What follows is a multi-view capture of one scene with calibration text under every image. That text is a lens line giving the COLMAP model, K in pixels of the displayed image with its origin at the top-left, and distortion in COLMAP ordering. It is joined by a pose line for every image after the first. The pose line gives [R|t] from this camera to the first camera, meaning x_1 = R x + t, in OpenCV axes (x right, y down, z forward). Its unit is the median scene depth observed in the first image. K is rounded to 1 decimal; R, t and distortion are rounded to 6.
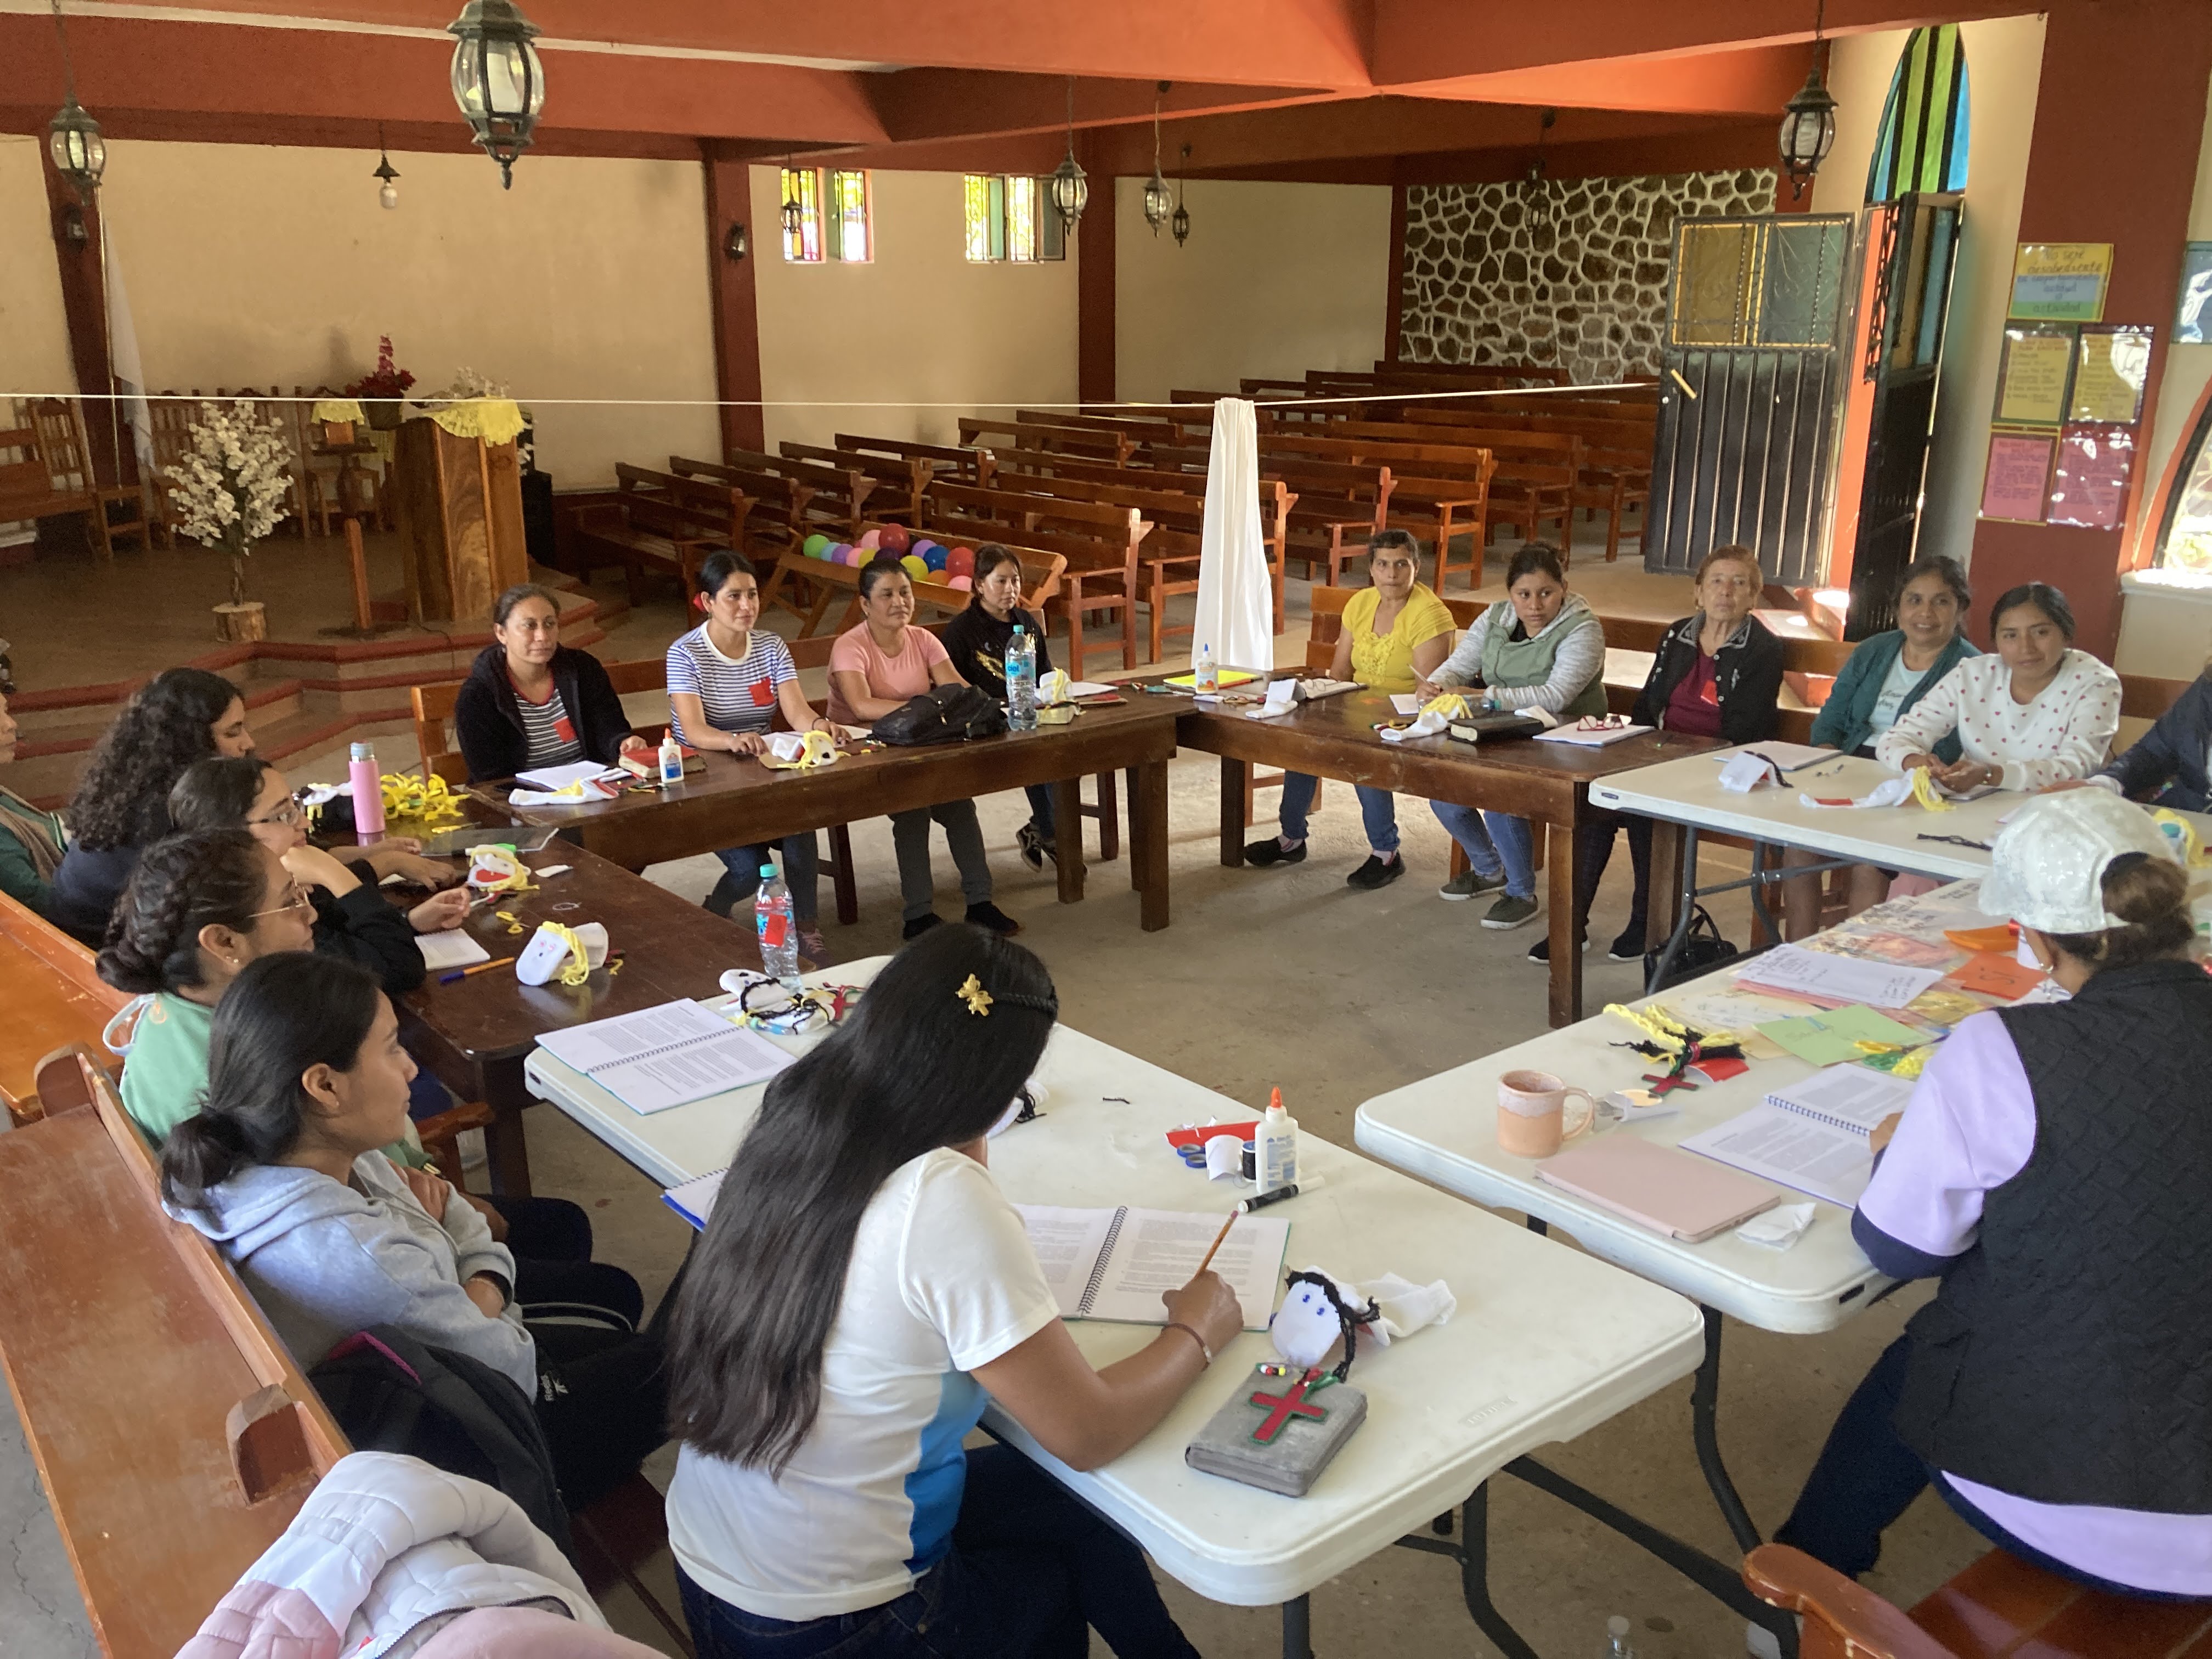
lens RADIAL K [[1819.9, 0, 1042.2], [0, 1819.9, 855.8], [0, 0, 1]] dist [-0.018303, 0.023530]
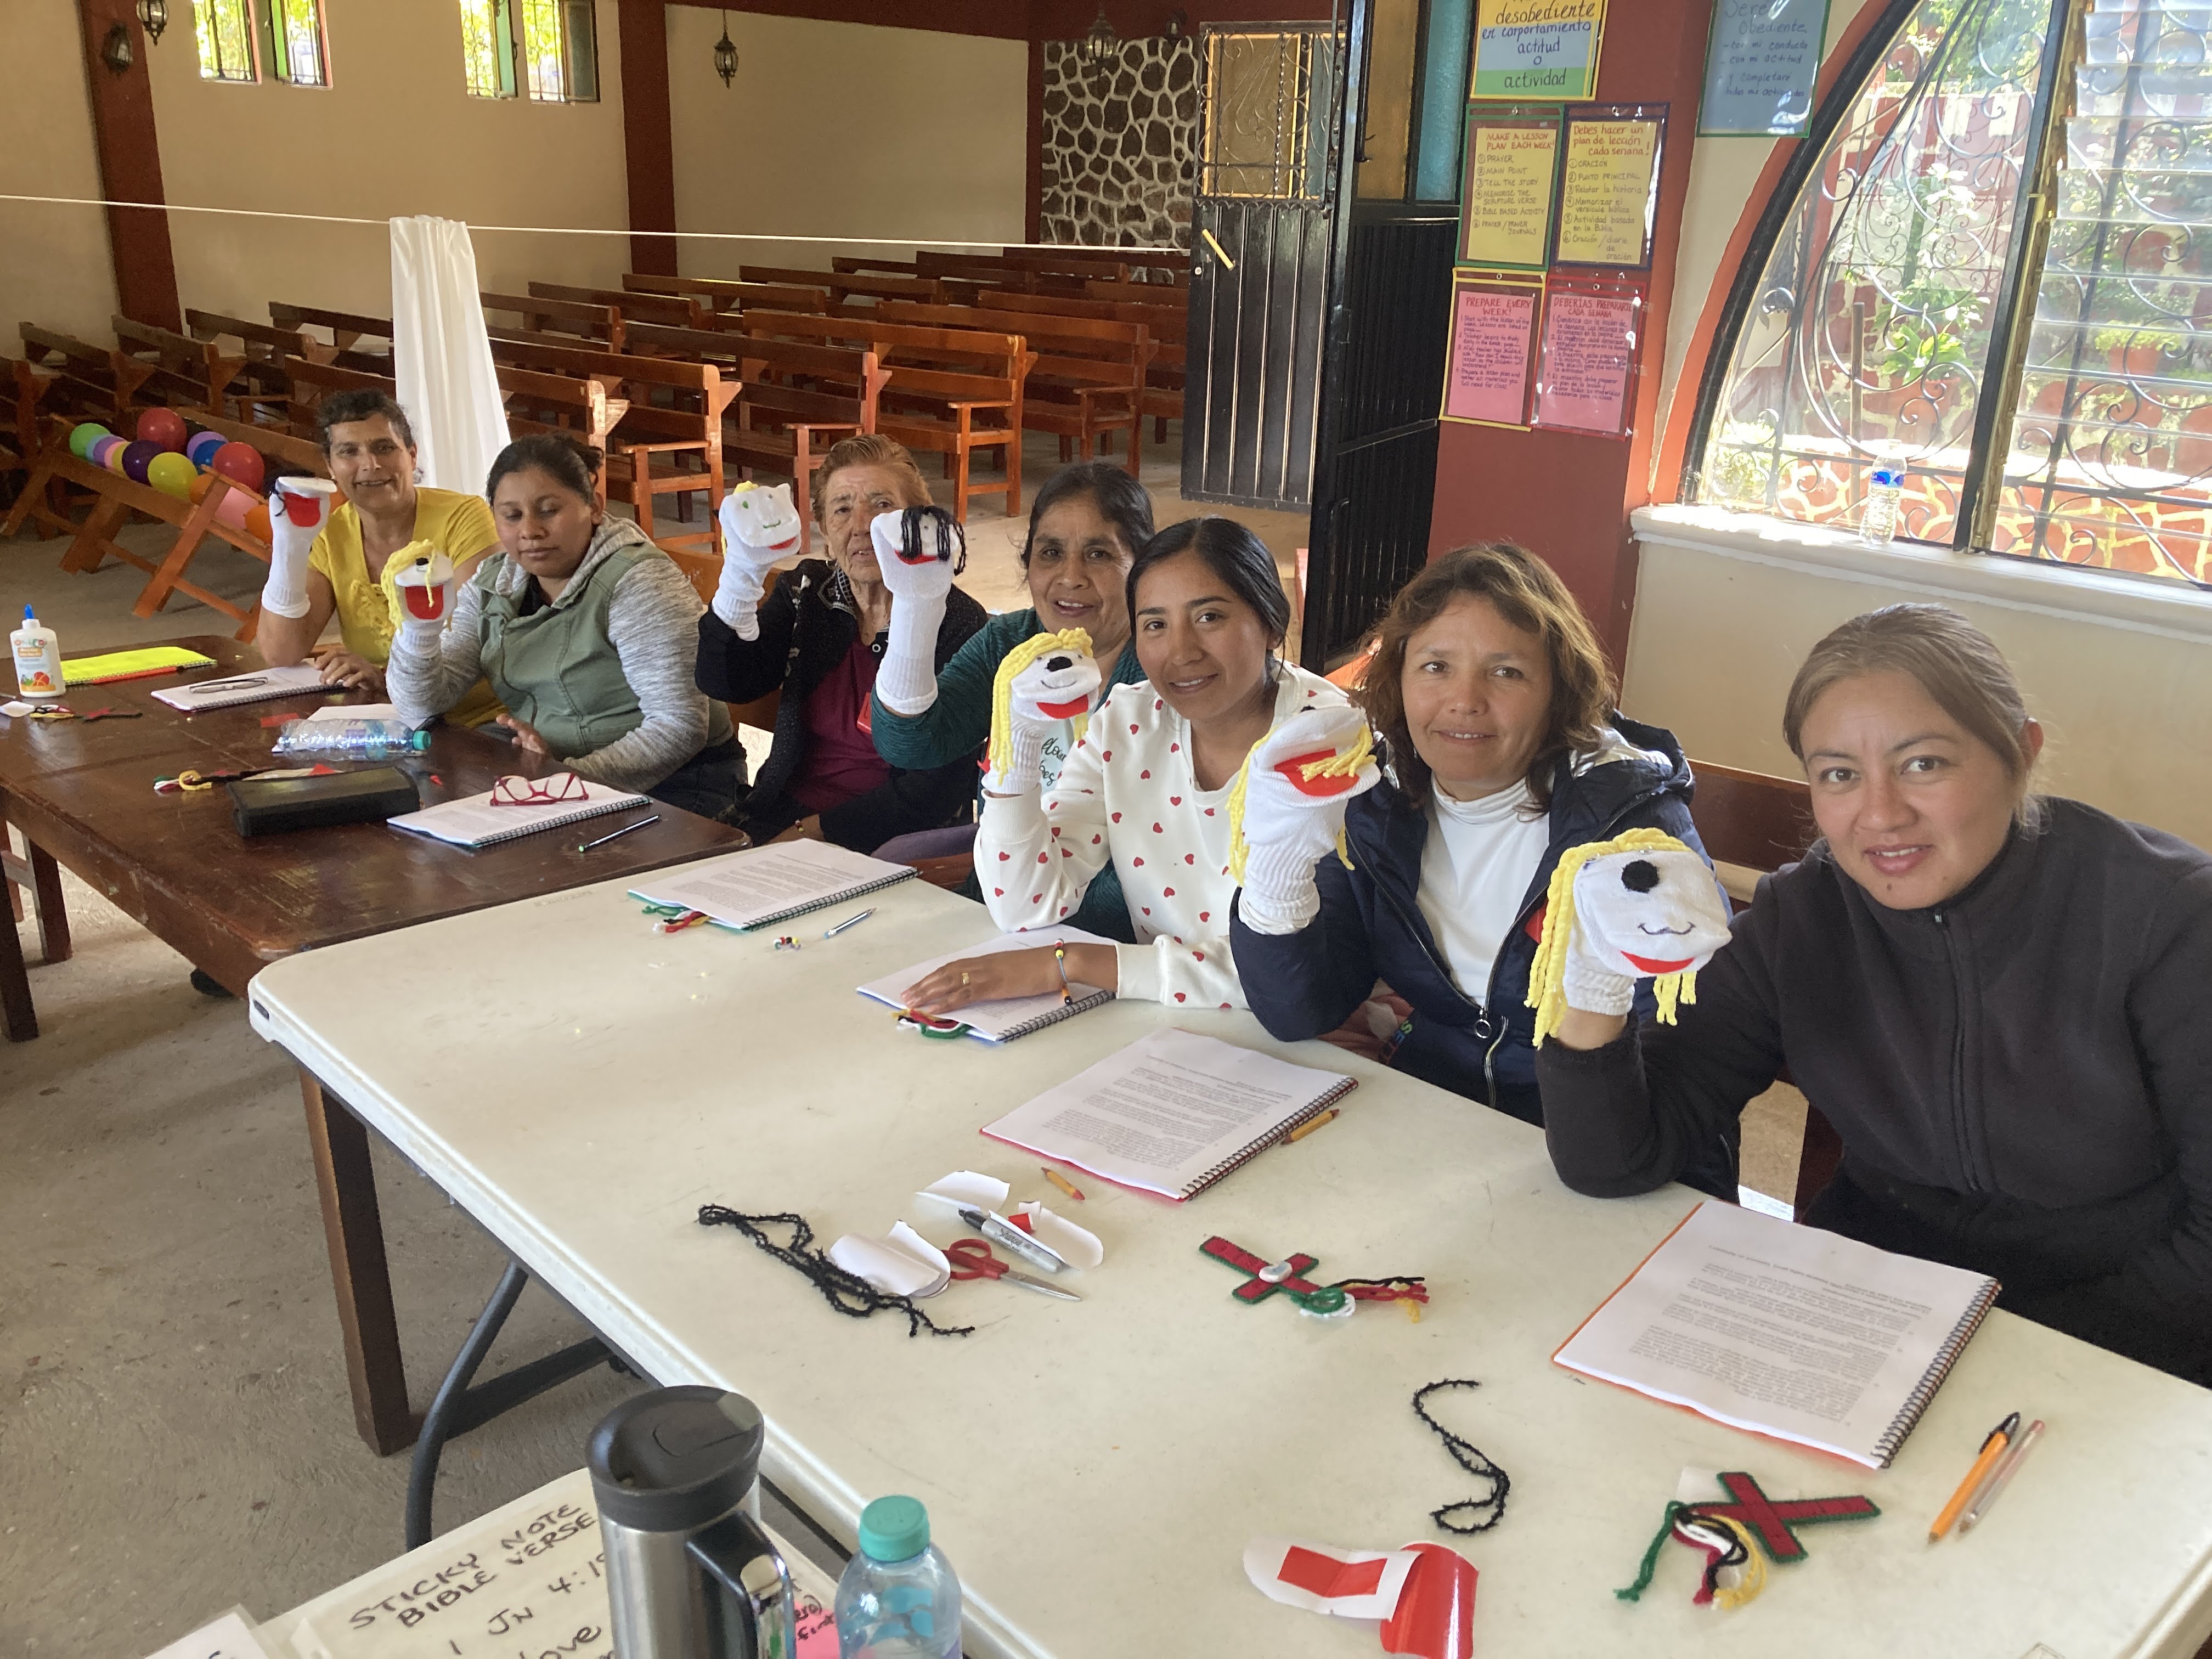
lens RADIAL K [[1819.9, 0, 1112.5], [0, 1819.9, 822.0], [0, 0, 1]] dist [-0.018303, 0.023530]
pose [[0.990355, -0.005382, 0.138451, 0.118010], [0.001834, 0.999667, 0.025735, -0.022947], [-0.138543, -0.025233, 0.990035, 0.142896]]
